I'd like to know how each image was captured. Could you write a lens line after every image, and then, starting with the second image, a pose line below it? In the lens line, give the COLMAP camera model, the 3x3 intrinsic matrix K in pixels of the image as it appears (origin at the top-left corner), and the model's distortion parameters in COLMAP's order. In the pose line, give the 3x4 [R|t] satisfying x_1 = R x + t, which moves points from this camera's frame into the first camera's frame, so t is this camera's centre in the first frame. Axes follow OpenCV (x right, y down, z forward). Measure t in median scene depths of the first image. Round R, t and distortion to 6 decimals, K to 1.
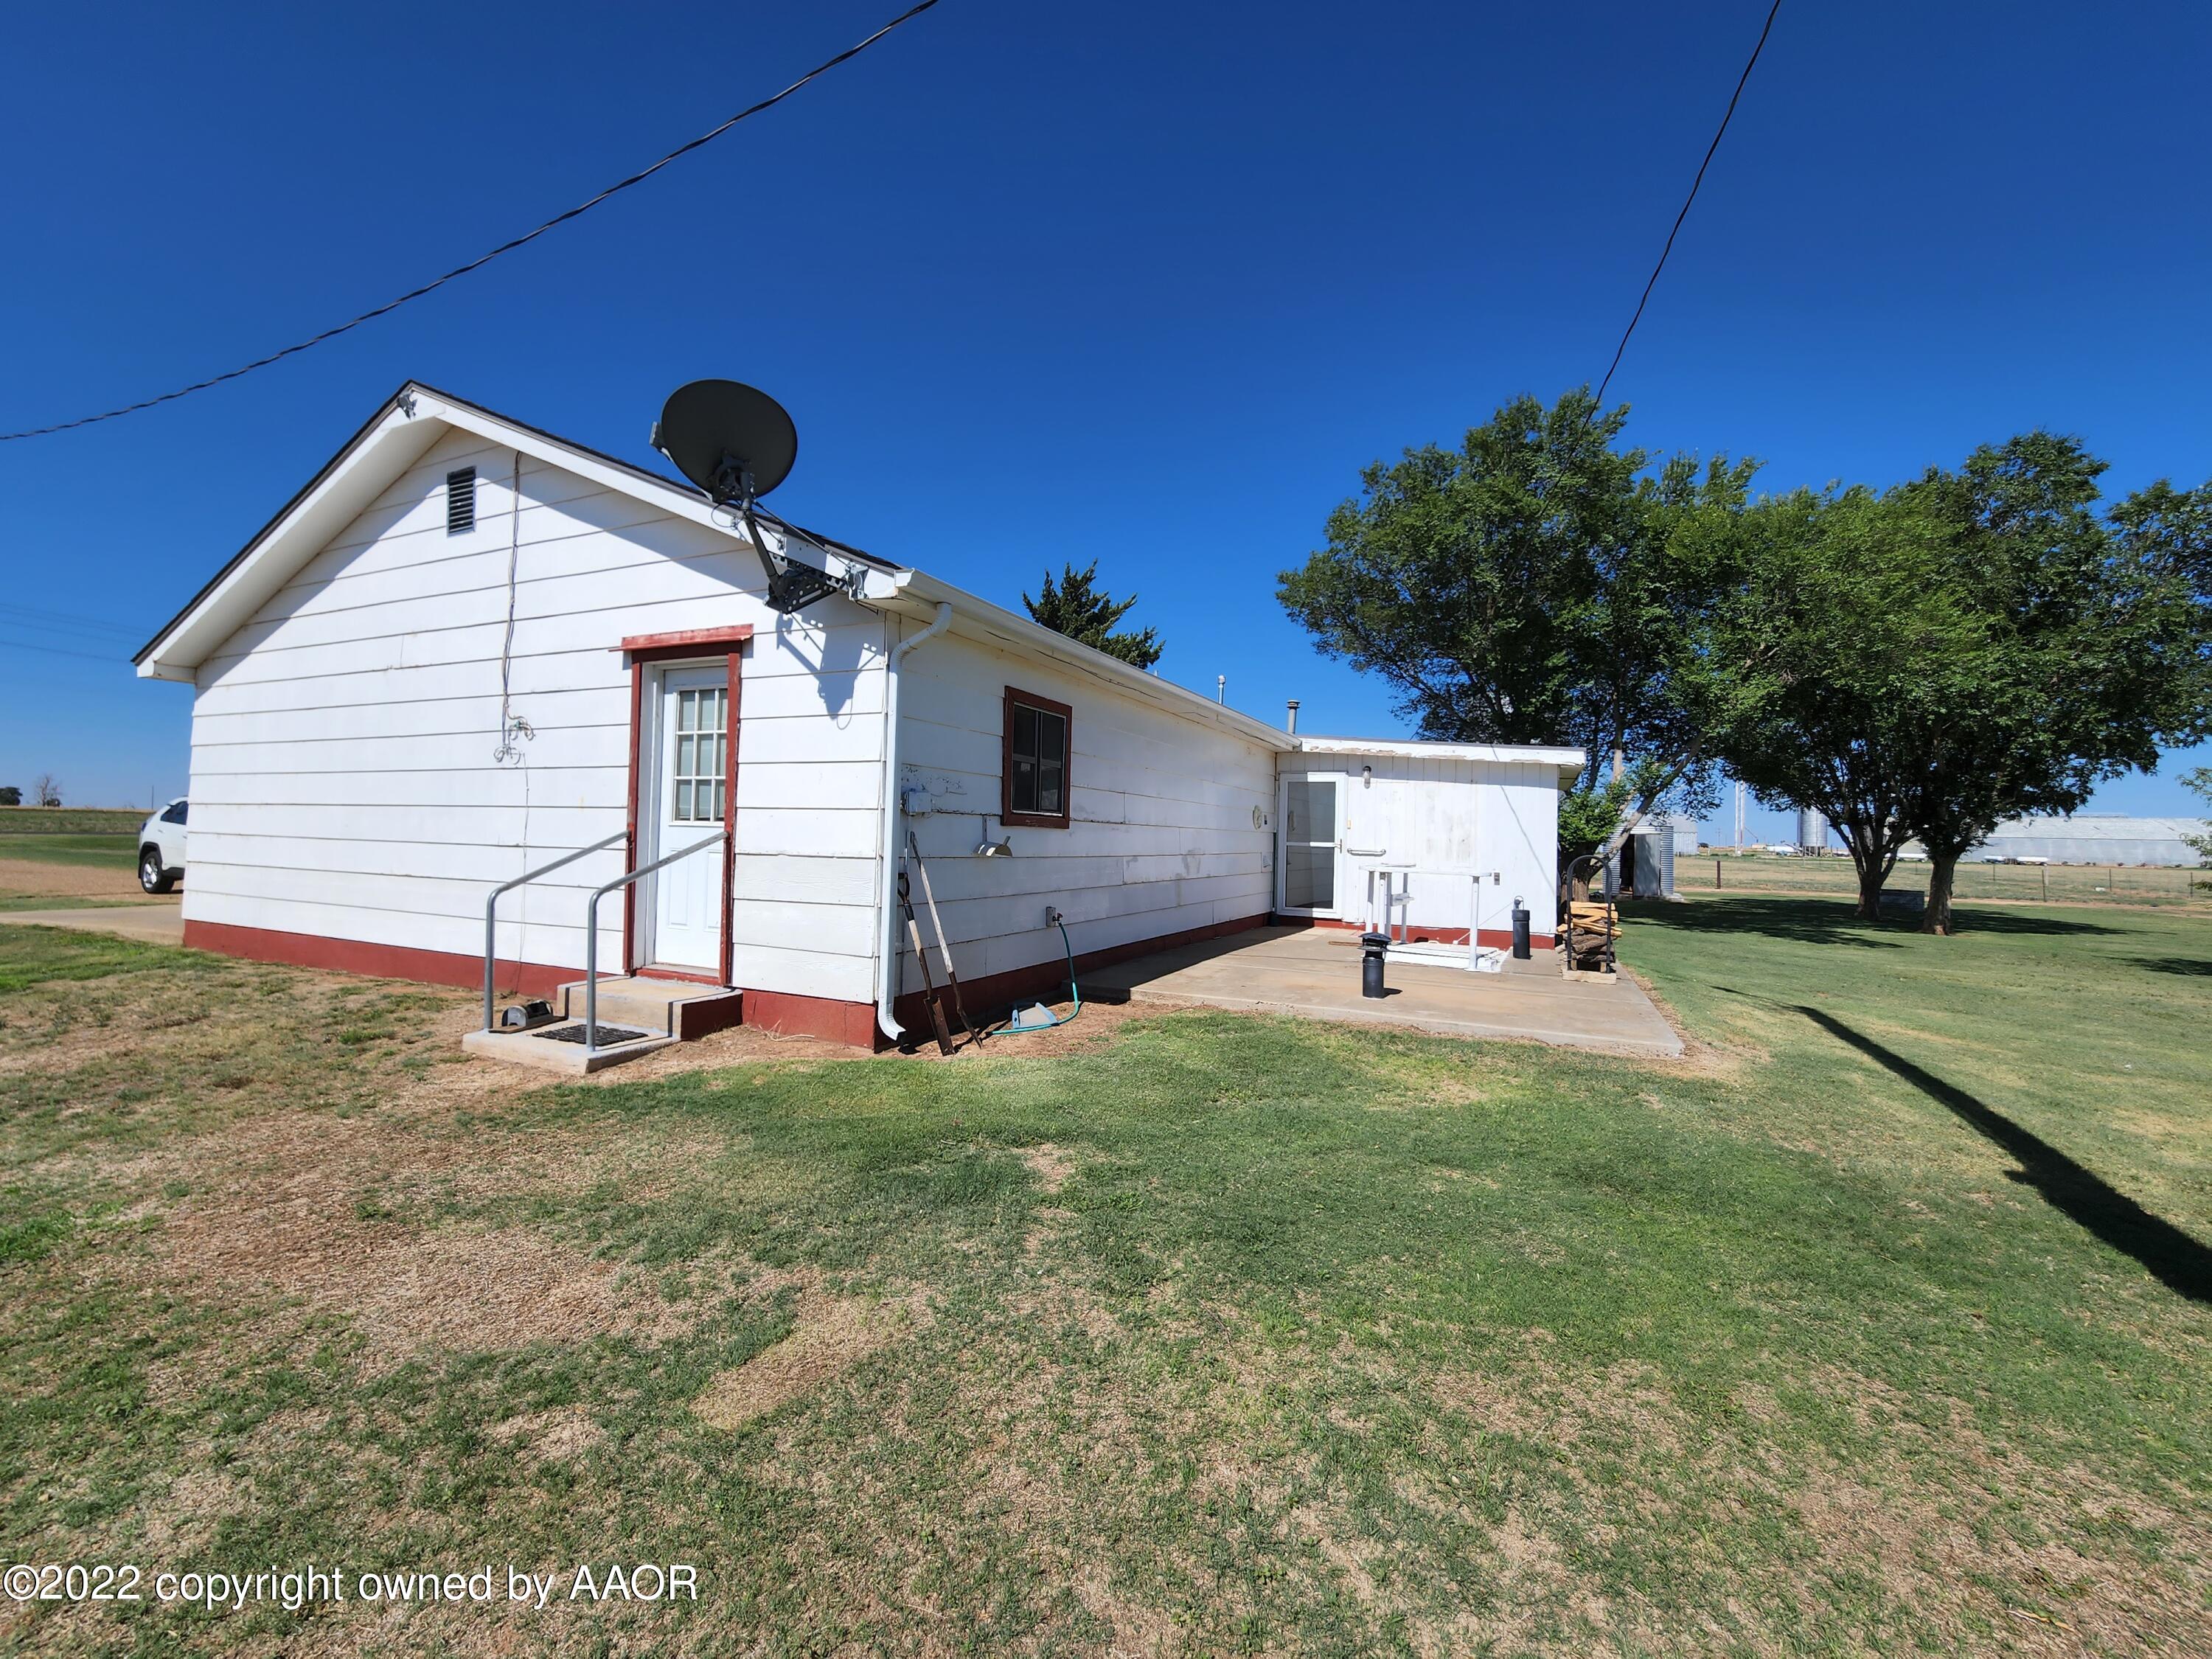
lens RADIAL K [[903.5, 0, 1107.1], [0, 903.5, 831.6], [0, 0, 1]] dist [-0.002620, 0.000004]
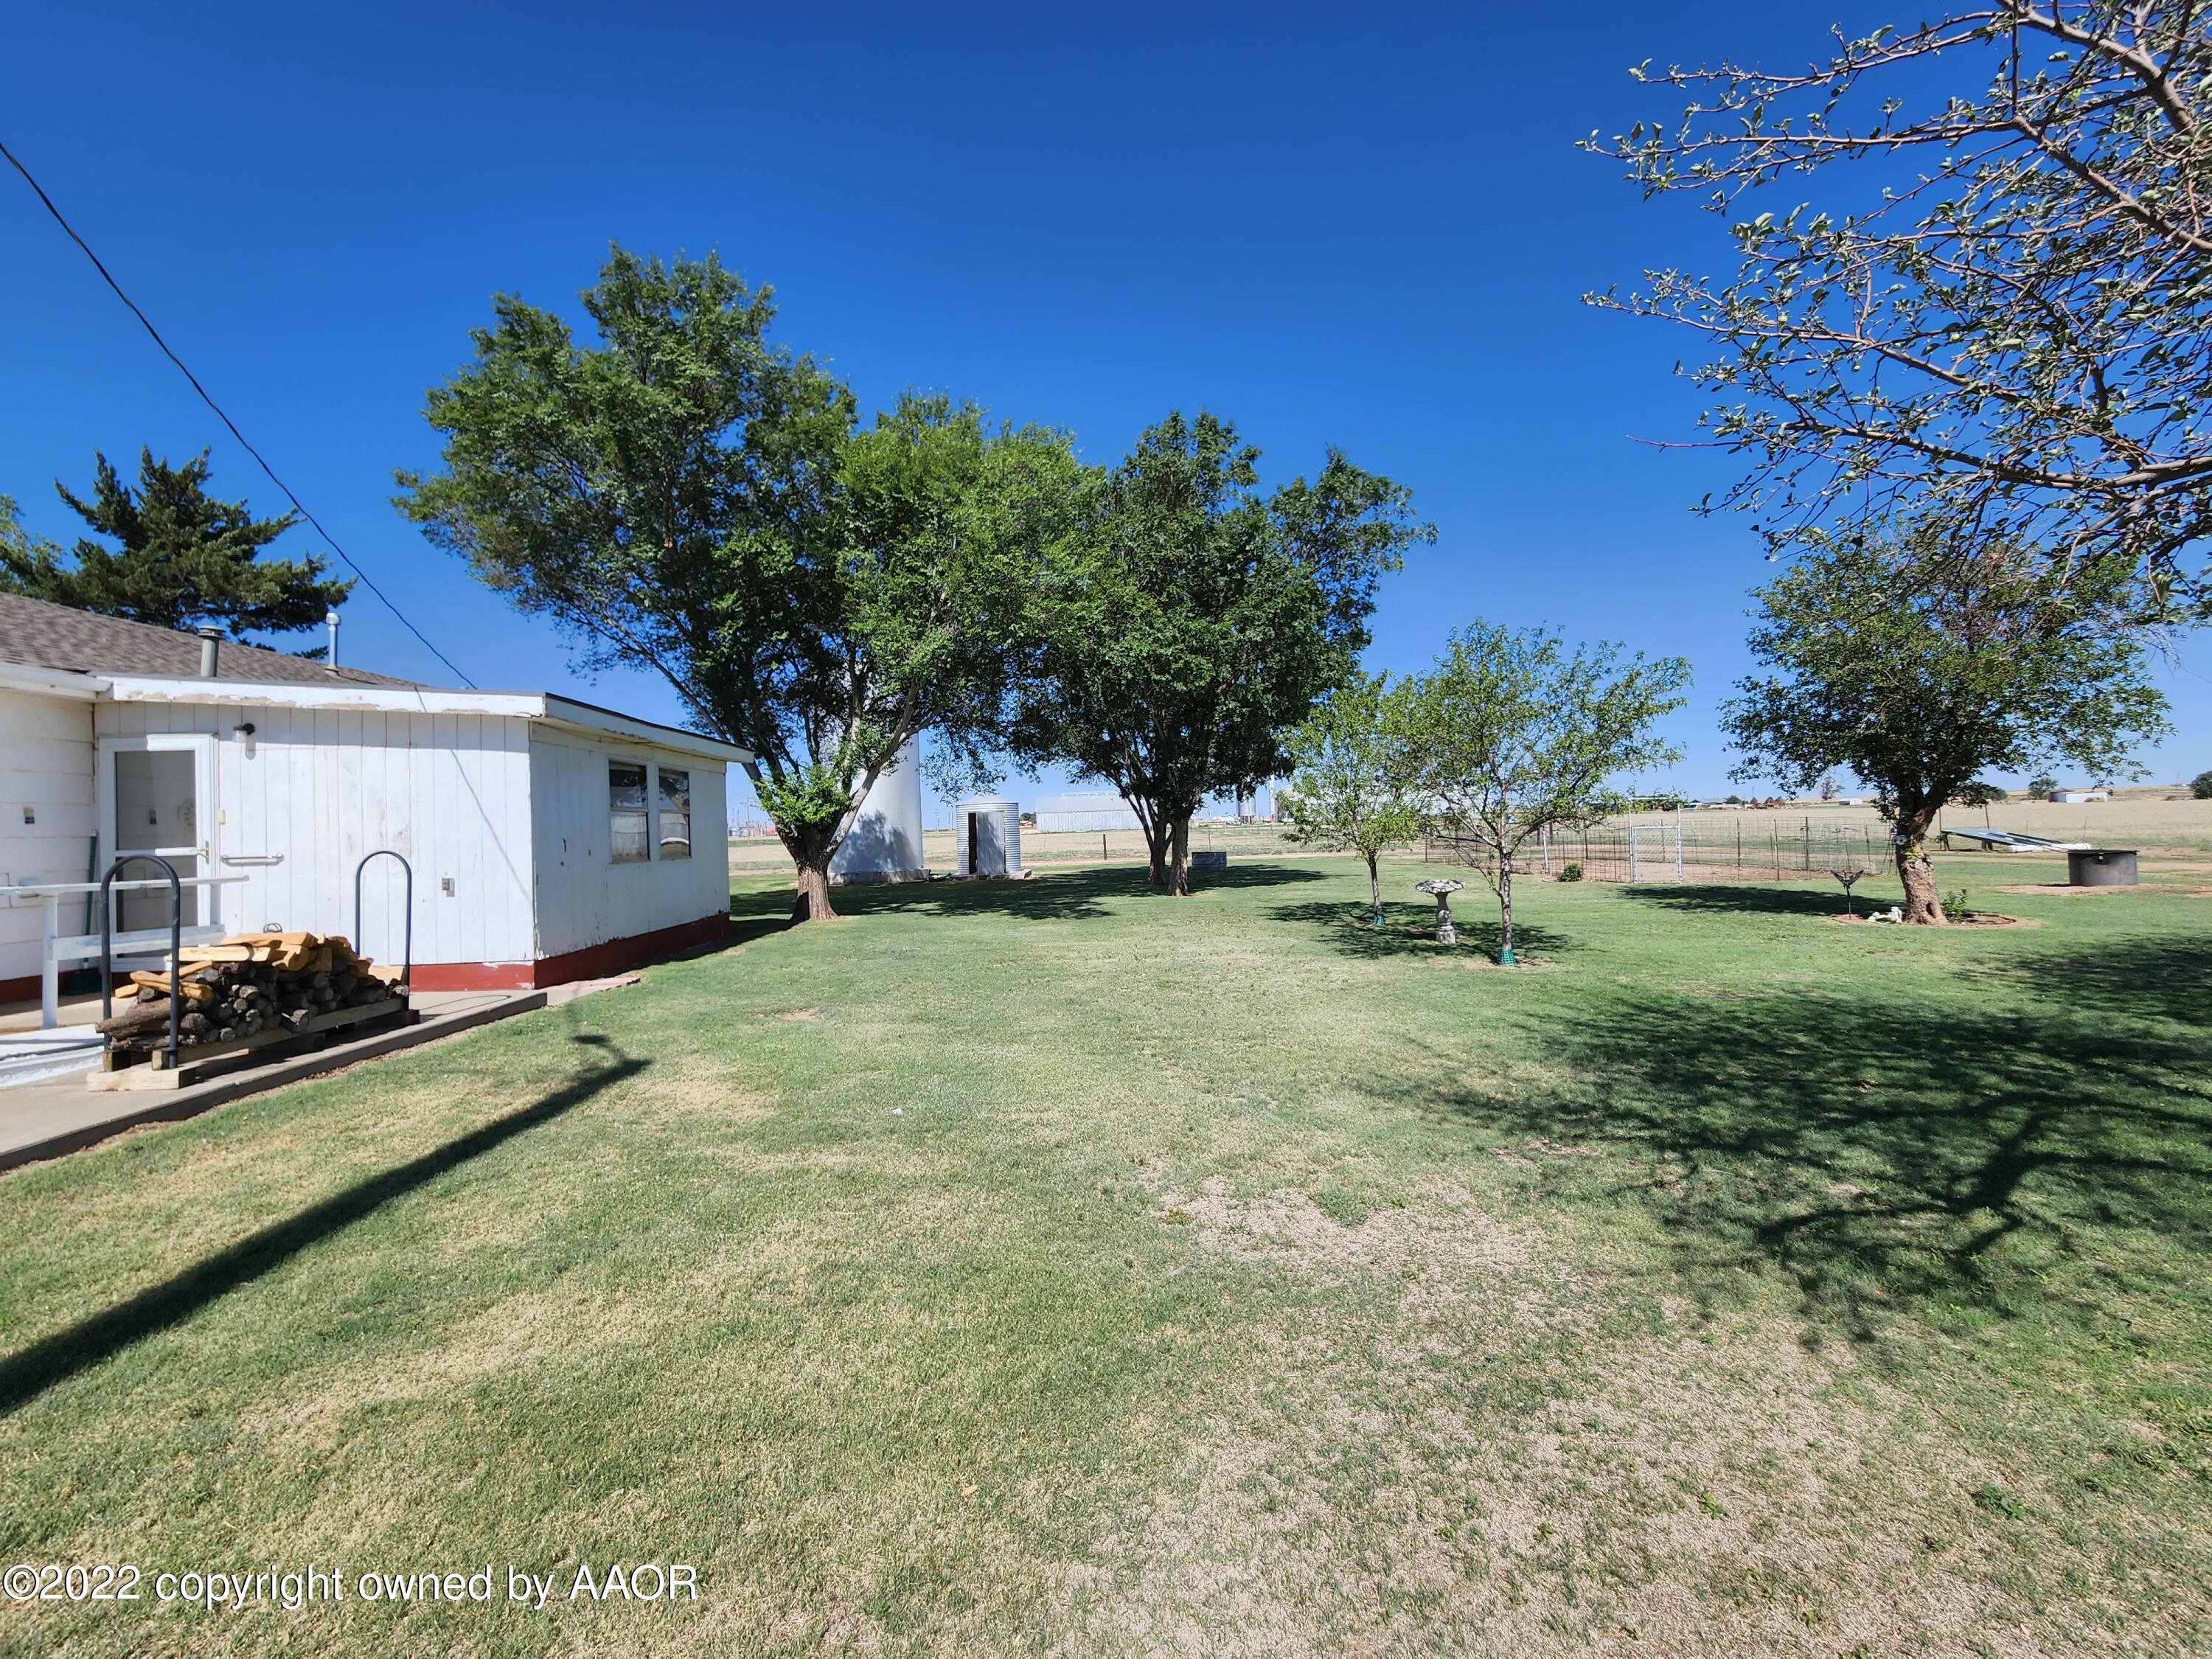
lens RADIAL K [[903.5, 0, 1102.5], [0, 903.5, 821.2], [0, 0, 1]] dist [-0.002620, 0.000004]
pose [[0.881766, -0.048842, 0.469152, 0.401497], [0.050324, 0.998689, 0.009387, 0.015554], [-0.468996, 0.015332, 0.883067, 0.125239]]
